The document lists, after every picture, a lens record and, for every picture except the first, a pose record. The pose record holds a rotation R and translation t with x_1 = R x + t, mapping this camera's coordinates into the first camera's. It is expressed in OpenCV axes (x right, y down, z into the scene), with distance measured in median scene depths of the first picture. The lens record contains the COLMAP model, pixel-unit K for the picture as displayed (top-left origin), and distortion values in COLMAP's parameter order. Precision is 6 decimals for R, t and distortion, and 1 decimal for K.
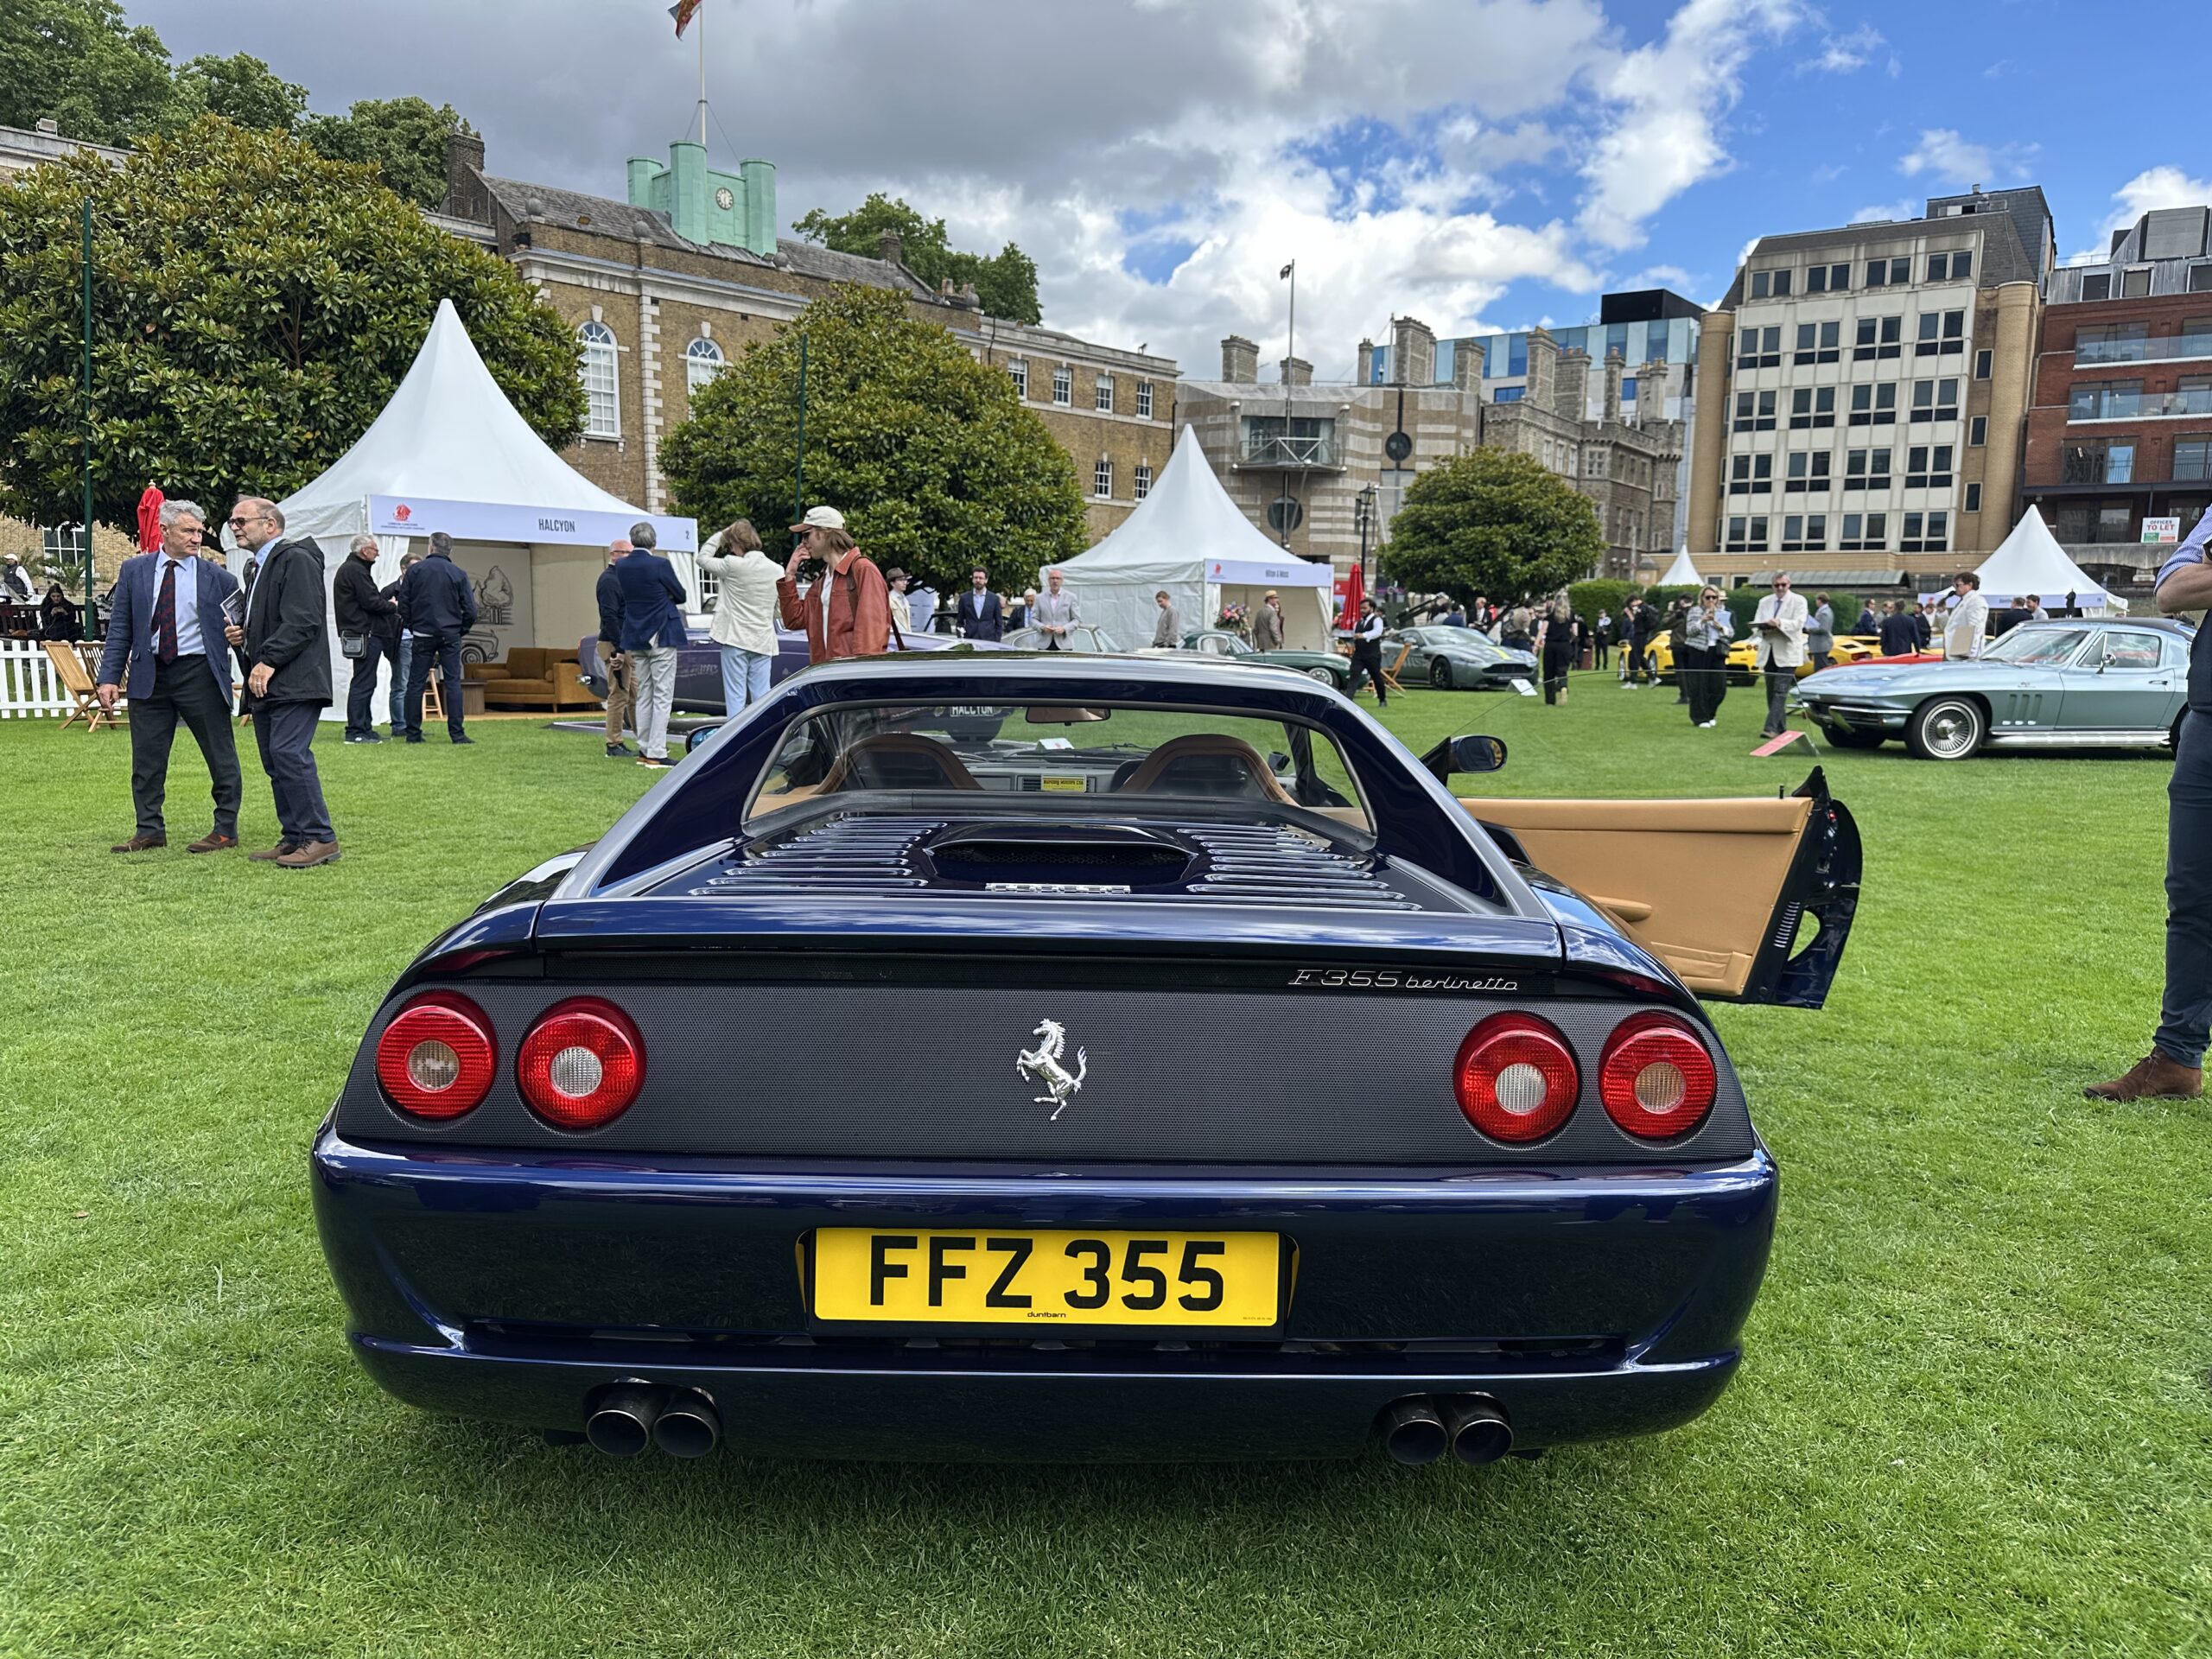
lens RADIAL K [[1554.9, 0, 1094.4], [0, 1554.9, 870.3], [0, 0, 1]] dist [0.023287, -0.030479]
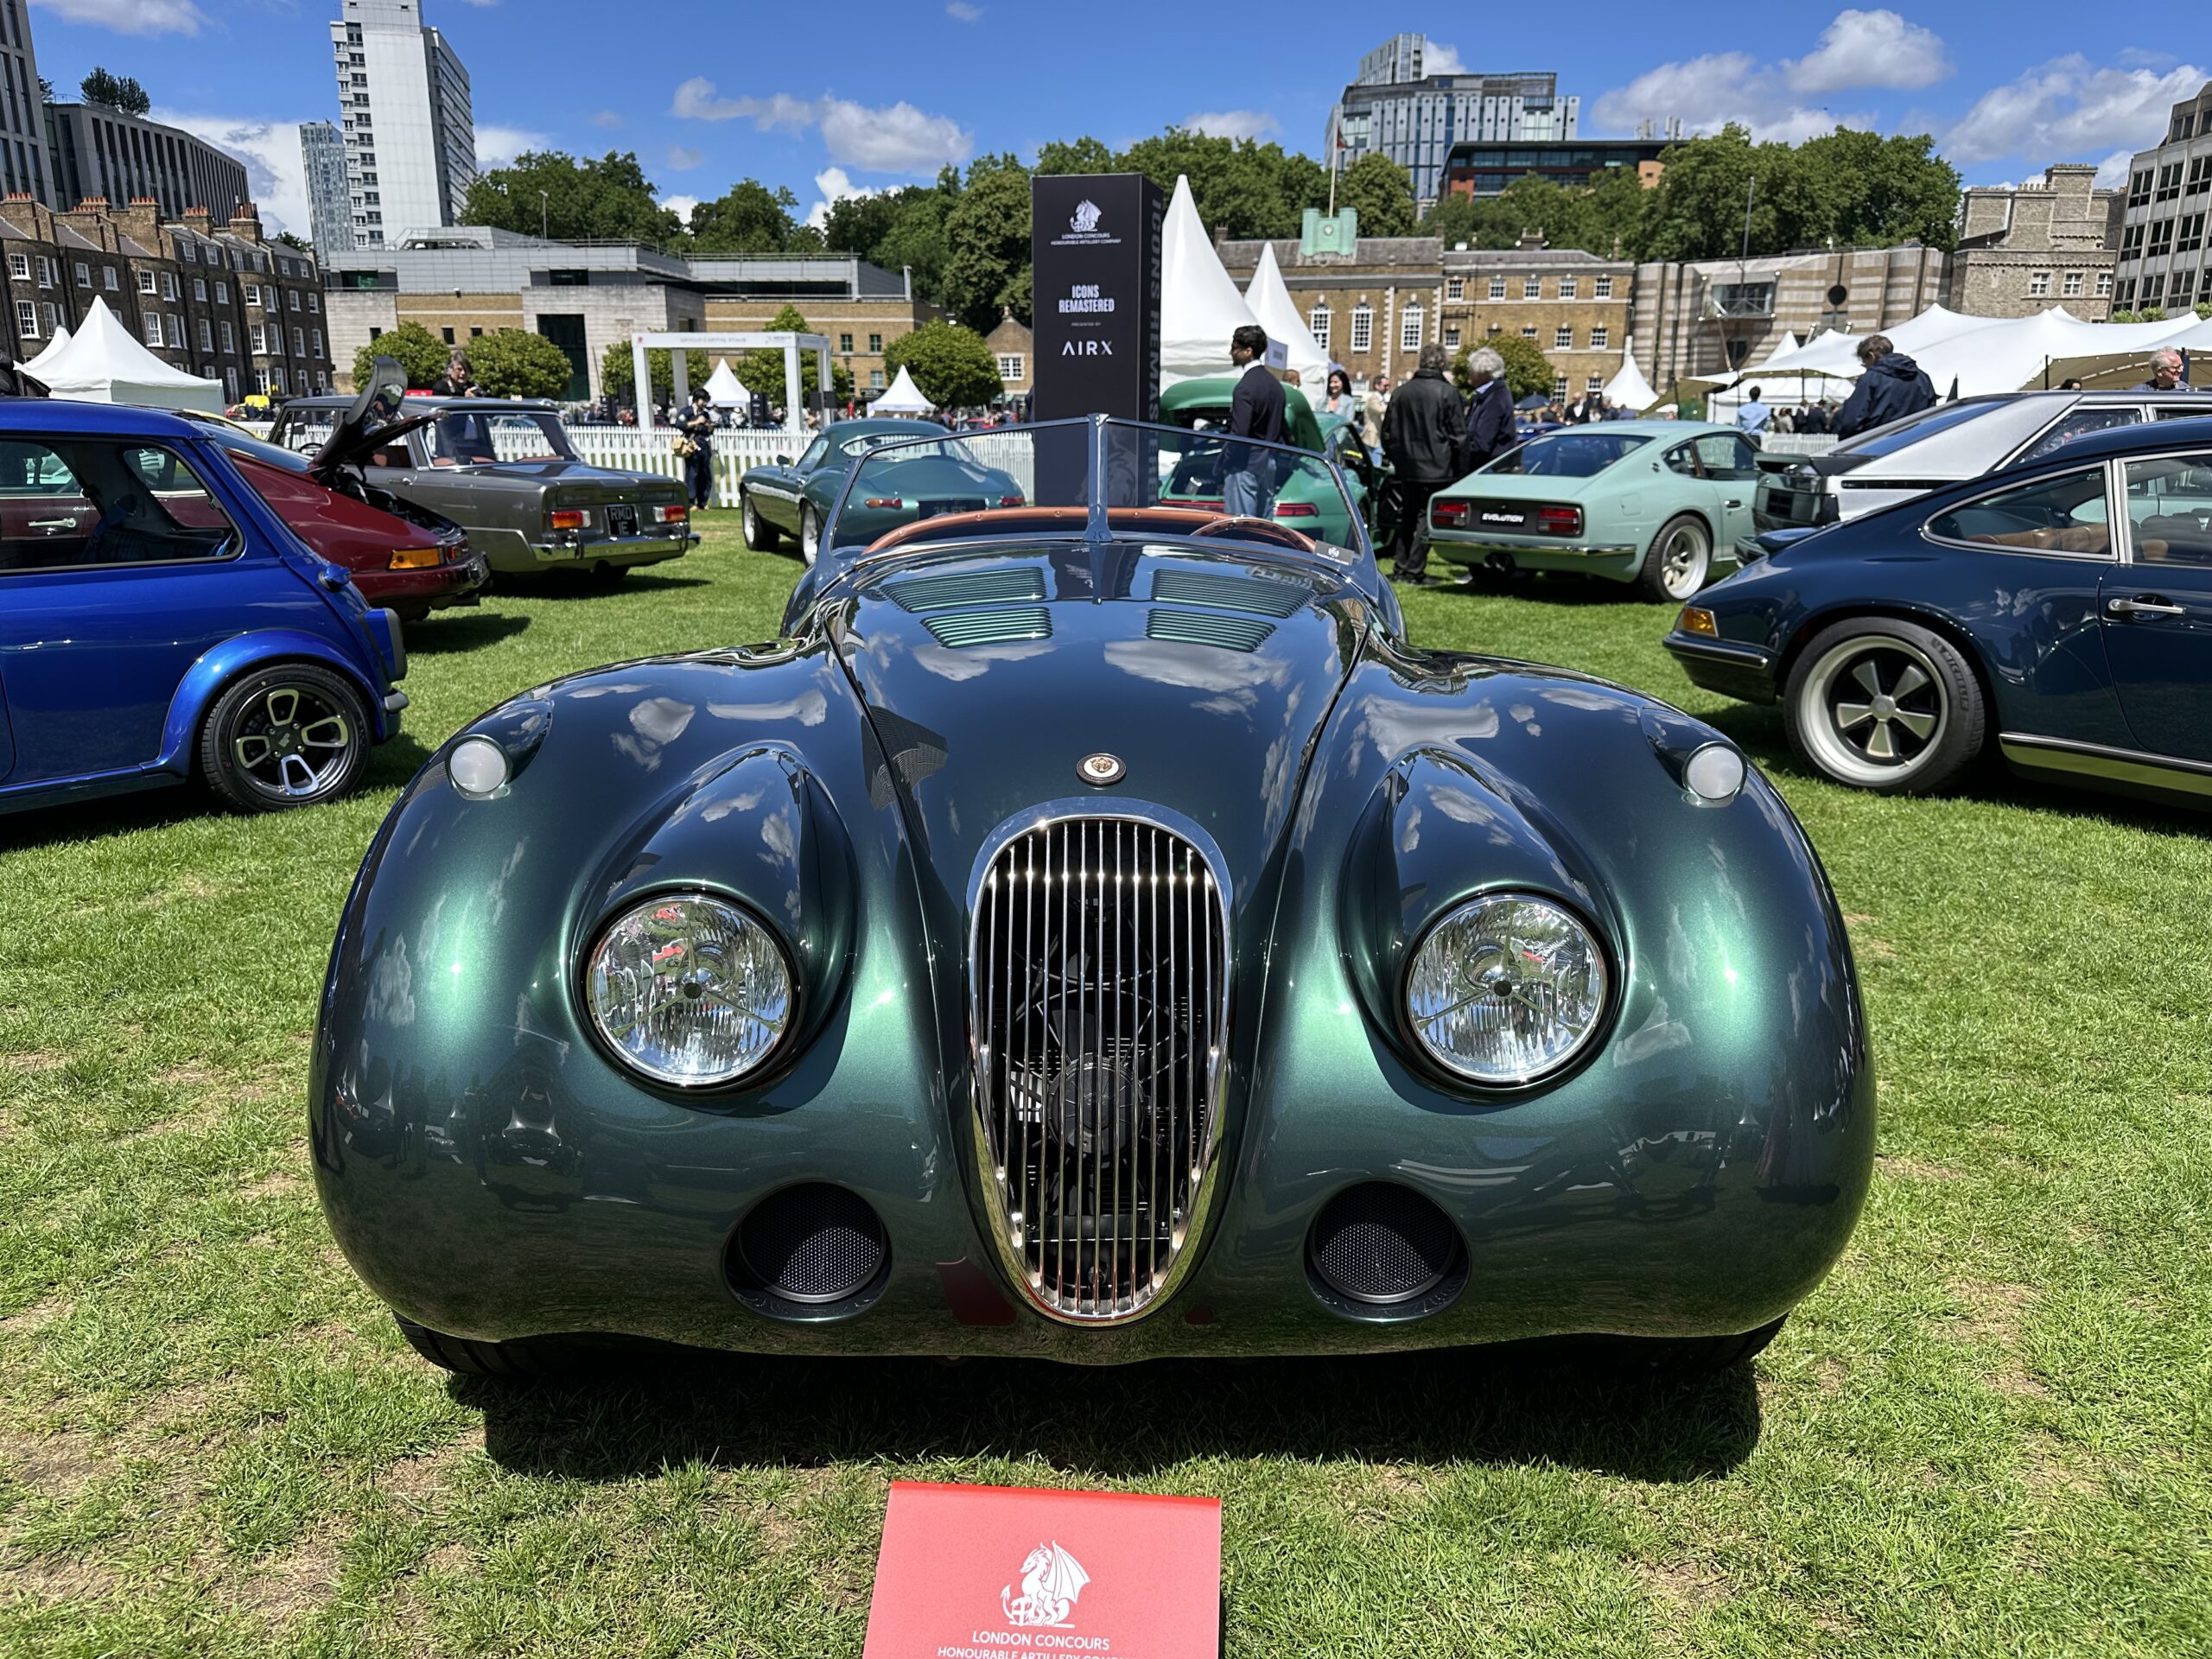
lens RADIAL K [[1554.9, 0, 1117.3], [0, 1554.9, 845.8], [0, 0, 1]] dist [0.023287, -0.030479]
pose [[0.538353, 0.213546, -0.815214, 1.129585], [-0.131036, 0.976807, 0.169343, 0.064773], [0.832469, 0.015656, 0.553850, -0.334900]]
